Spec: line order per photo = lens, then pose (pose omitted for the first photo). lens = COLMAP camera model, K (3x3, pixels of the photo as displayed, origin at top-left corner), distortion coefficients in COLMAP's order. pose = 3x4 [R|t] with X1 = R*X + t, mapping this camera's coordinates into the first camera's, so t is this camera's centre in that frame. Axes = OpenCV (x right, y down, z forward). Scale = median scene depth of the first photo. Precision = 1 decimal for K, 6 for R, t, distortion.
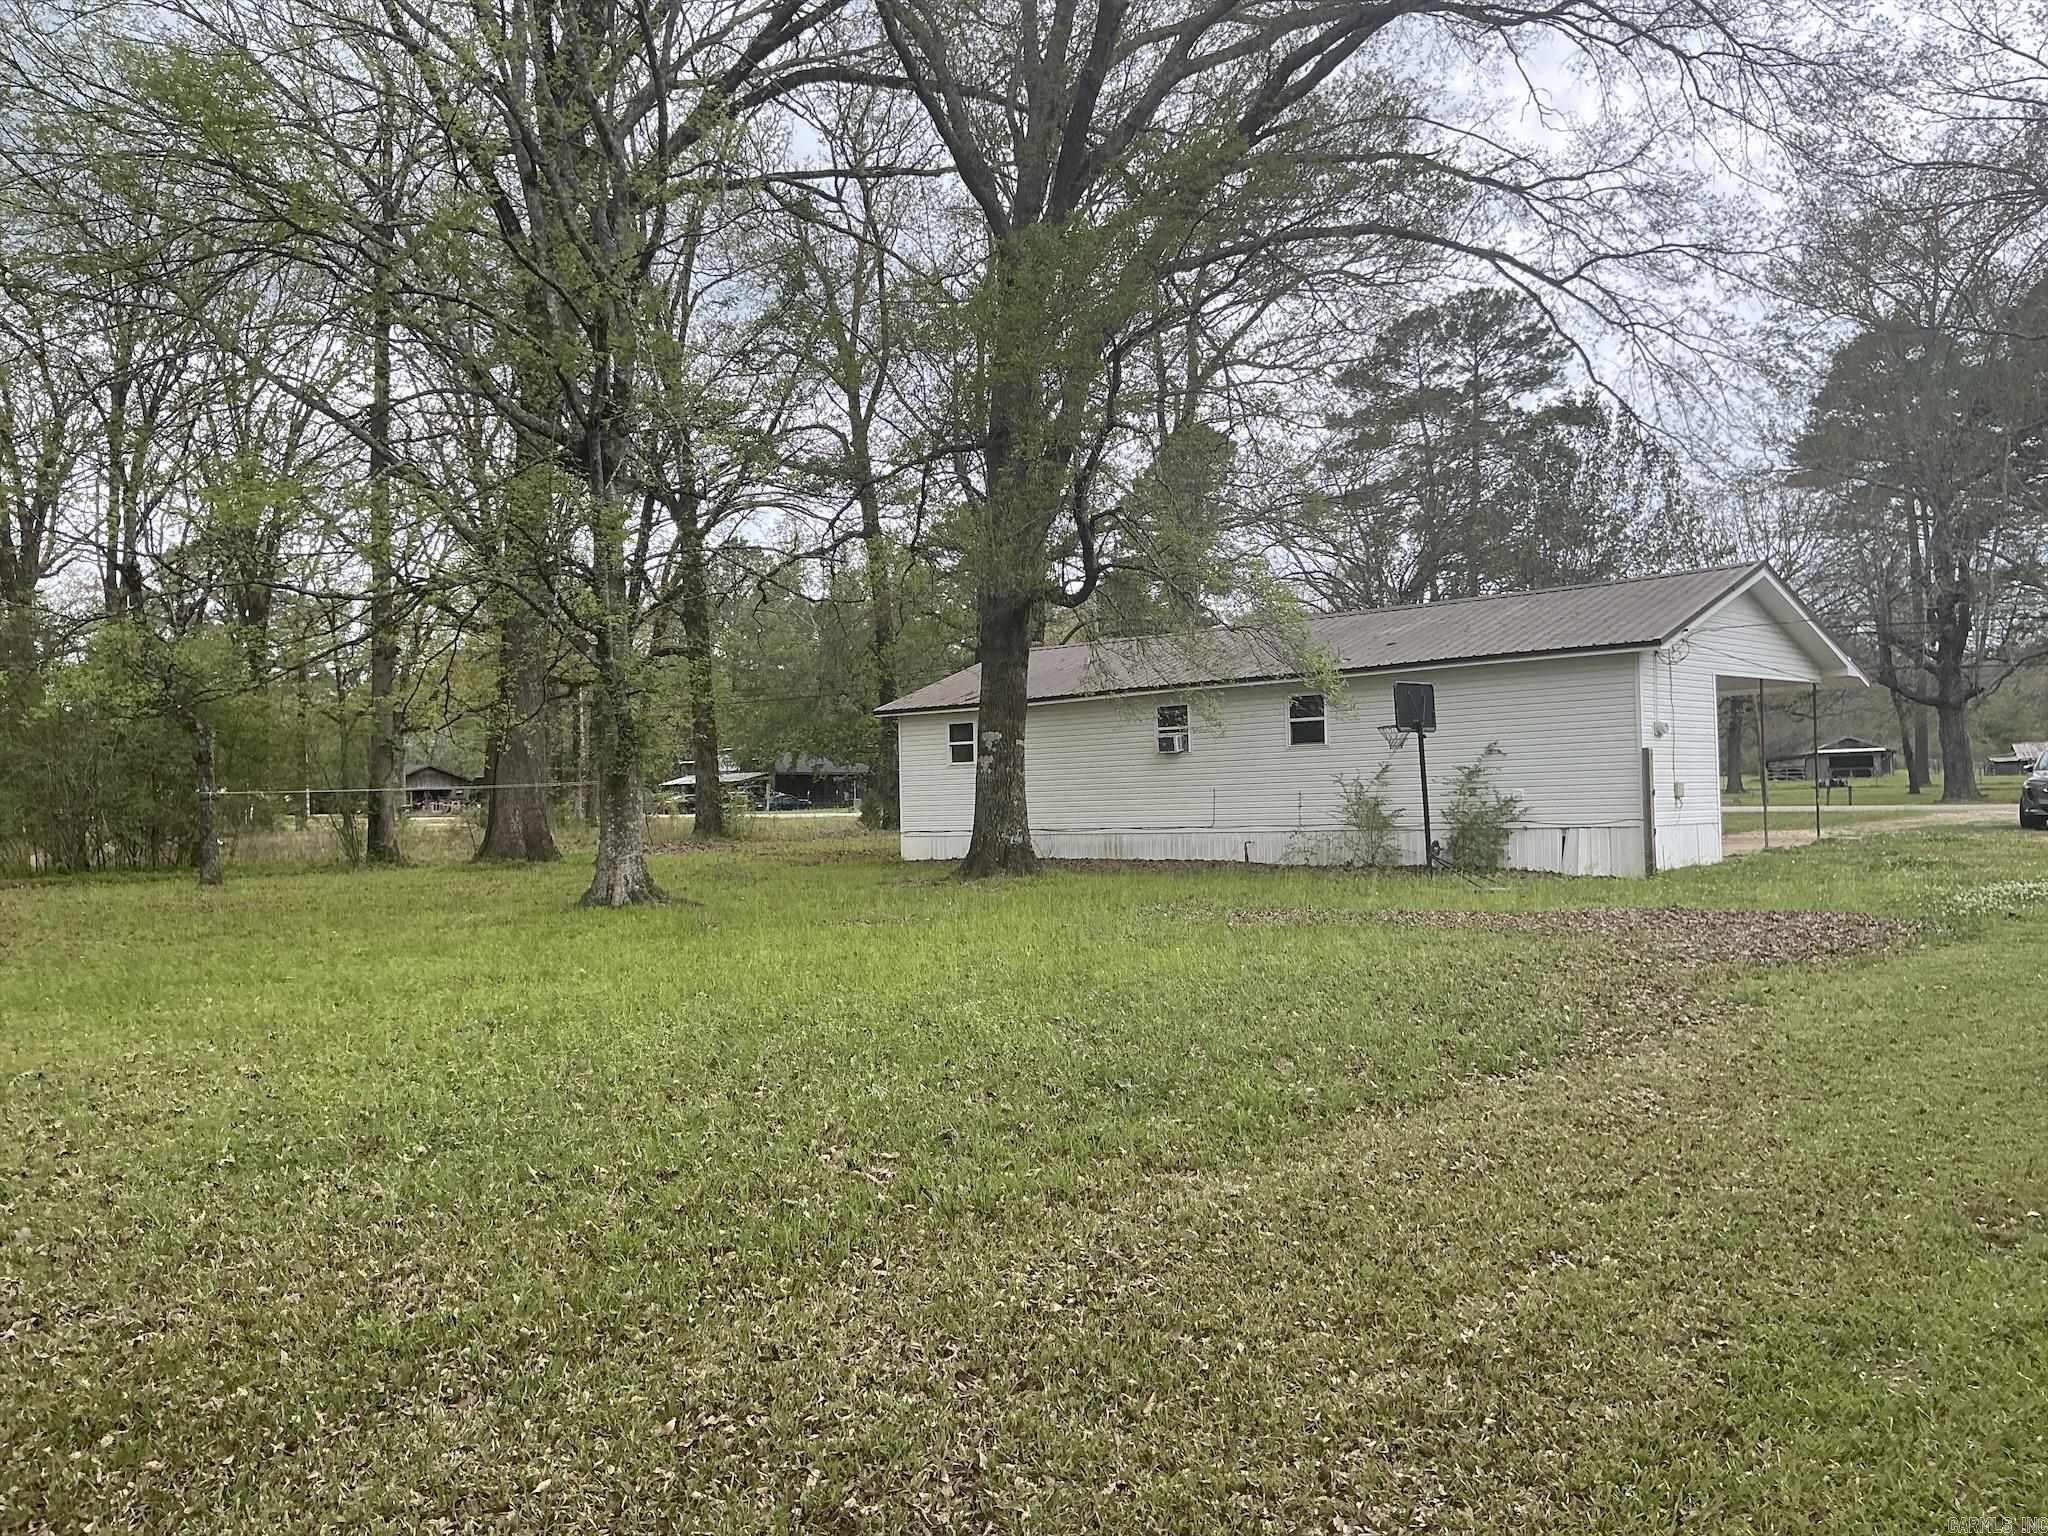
lens RADIAL K [[1698.6, 0, 1021.3], [0, 1698.6, 764.7], [0, 0, 1]] dist [0.169760, -0.355597]
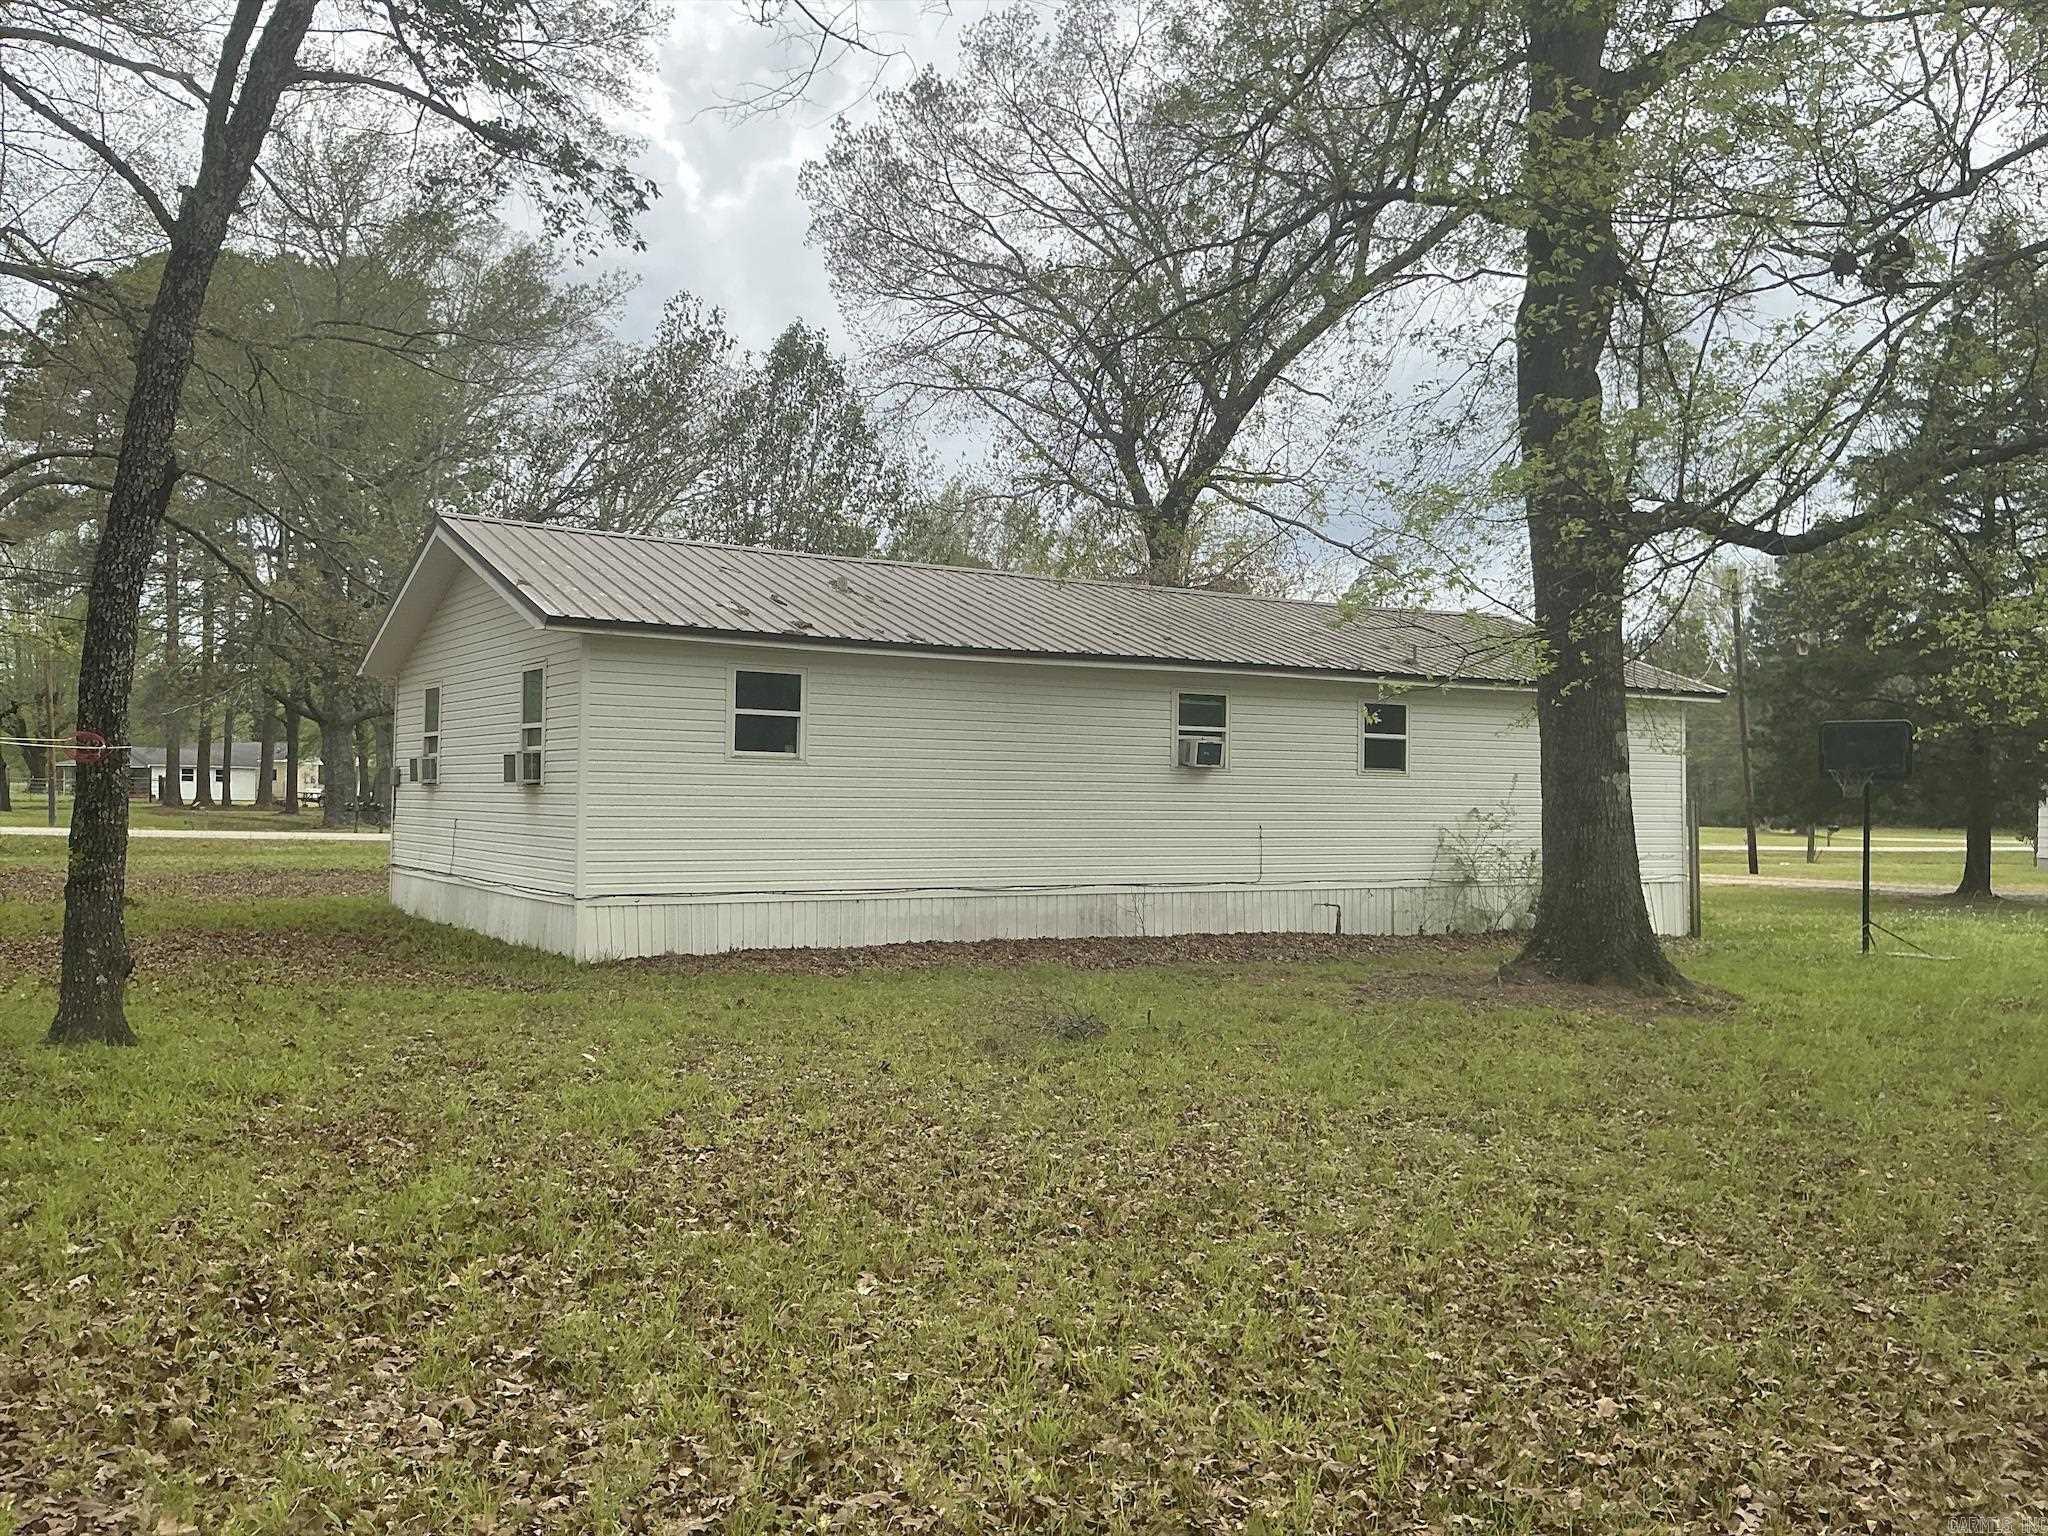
lens RADIAL K [[1698.6, 0, 1021.3], [0, 1698.6, 764.7], [0, 0, 1]] dist [0.169760, -0.355597]
pose [[0.262622, 0.049416, 0.963633, -0.612763], [-0.045274, 0.998219, -0.038850, 0.022432], [-0.963836, -0.033425, 0.264392, 1.006516]]
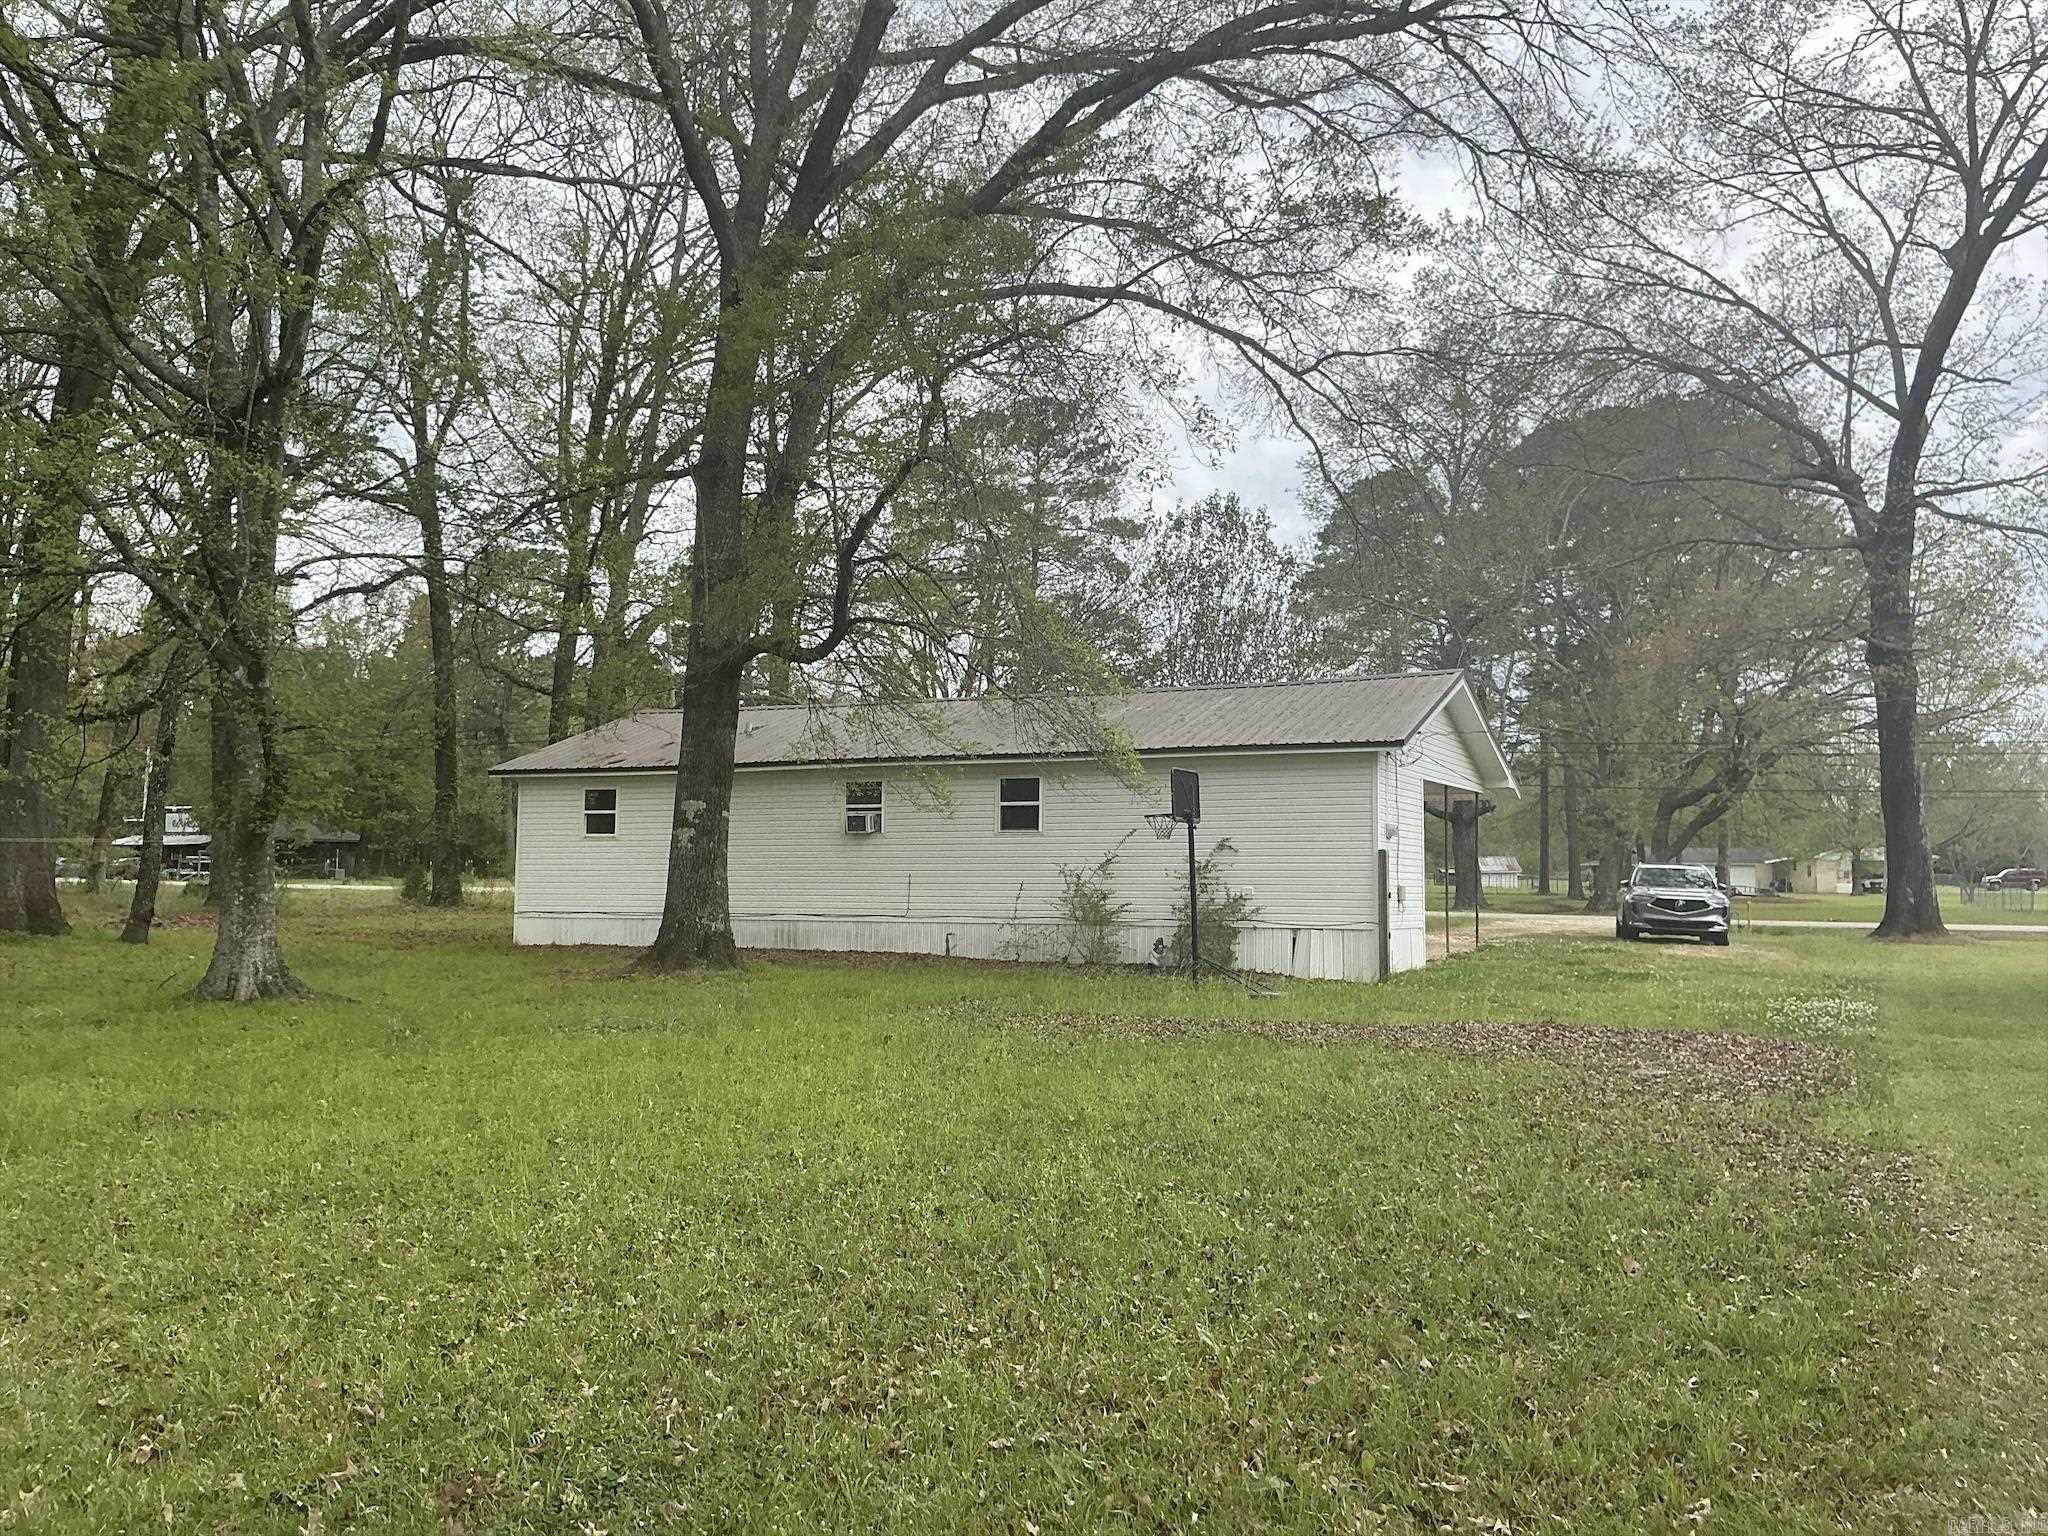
lens RADIAL K [[1698.6, 0, 1021.3], [0, 1698.6, 764.7], [0, 0, 1]] dist [0.169760, -0.355597]
pose [[0.956058, 0.054650, 0.288040, -0.105837], [-0.040370, 0.997654, -0.055292, 0.003783], [-0.290385, 0.041234, 0.956021, 0.116415]]
